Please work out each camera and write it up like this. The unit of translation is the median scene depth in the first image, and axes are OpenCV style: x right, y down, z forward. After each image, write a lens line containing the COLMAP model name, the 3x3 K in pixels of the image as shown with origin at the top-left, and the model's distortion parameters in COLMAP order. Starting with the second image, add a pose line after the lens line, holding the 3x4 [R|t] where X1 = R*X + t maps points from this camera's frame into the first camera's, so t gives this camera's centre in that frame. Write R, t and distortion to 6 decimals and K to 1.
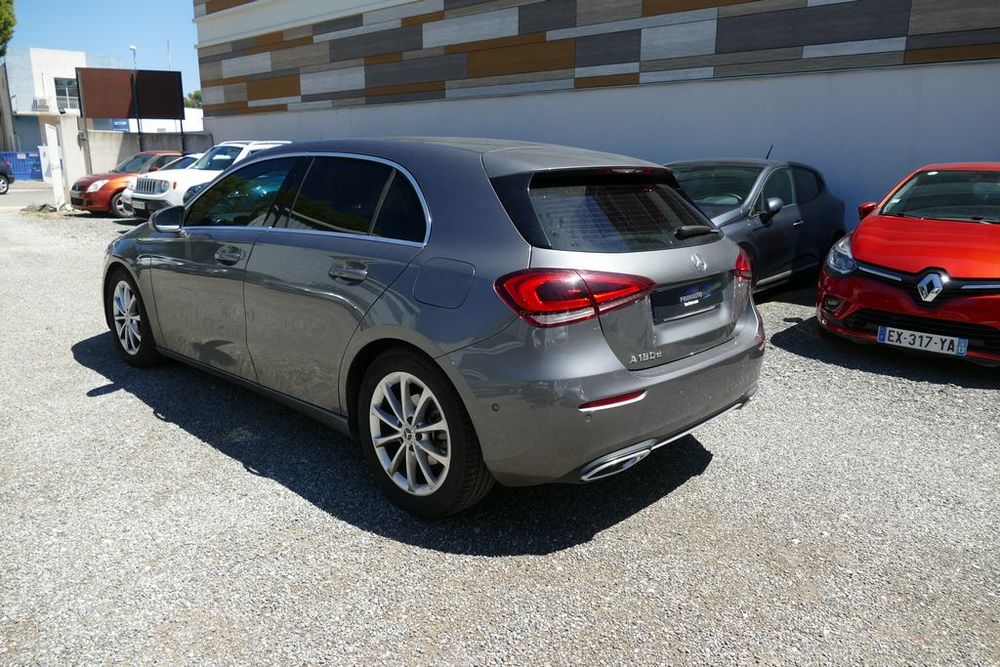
lens RADIAL K [[731.3, 0, 500.0], [0, 731.3, 333.5], [0, 0, 1]] dist [-0.008210, 0.000166]
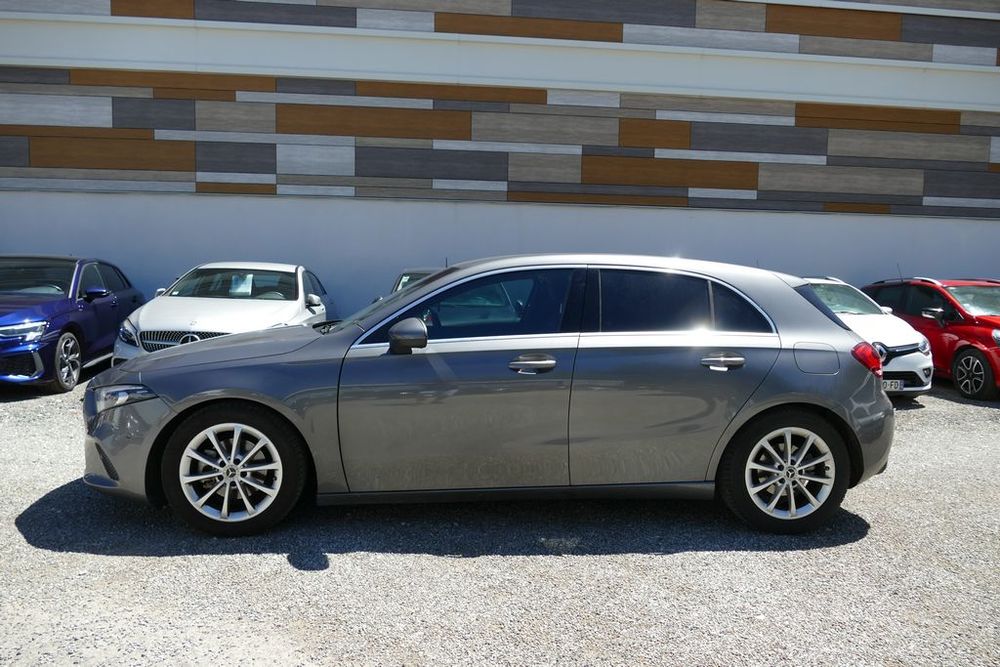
lens RADIAL K [[731.3, 0, 500.0], [0, 731.3, 333.5], [0, 0, 1]] dist [-0.008210, 0.000166]
pose [[0.655659, -0.056802, 0.752918, -0.389293], [0.160840, 0.984787, -0.065768, -0.030138], [-0.737728, 0.164220, 0.654820, 0.123542]]
